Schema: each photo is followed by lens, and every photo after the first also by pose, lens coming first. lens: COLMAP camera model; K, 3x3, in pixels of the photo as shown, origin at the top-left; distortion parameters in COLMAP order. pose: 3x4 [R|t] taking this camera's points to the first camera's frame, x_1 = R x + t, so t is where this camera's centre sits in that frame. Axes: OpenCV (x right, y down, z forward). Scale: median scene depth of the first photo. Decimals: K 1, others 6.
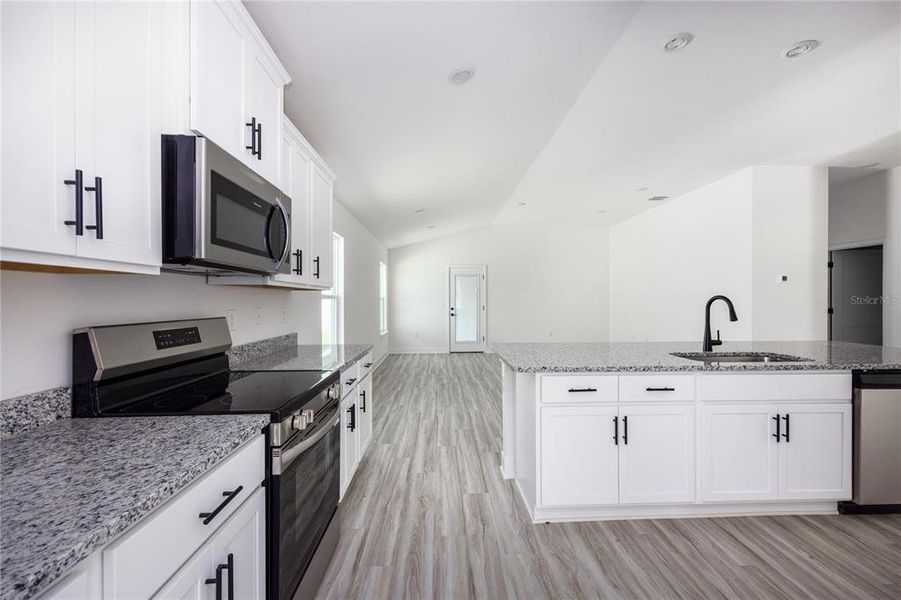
lens RADIAL K [[375.9, 0, 457.0], [0, 375.9, 300.6], [0, 0, 1]] dist [0.006564, -0.000098]
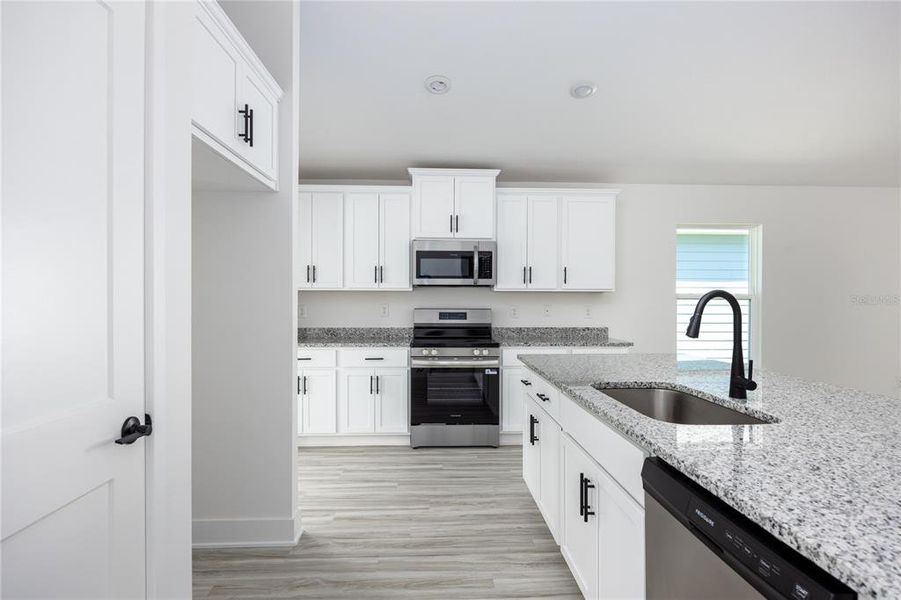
lens RADIAL K [[488.5, 0, 450.5], [0, 488.5, 300.0], [0, 0, 1]] dist [-0.002558, -0.000705]
pose [[-0.010479, 0.000008, -0.999945, 1.389936], [-0.004179, 0.999991, 0.000052, 0.000375], [0.999936, 0.004179, -0.010479, 0.634950]]
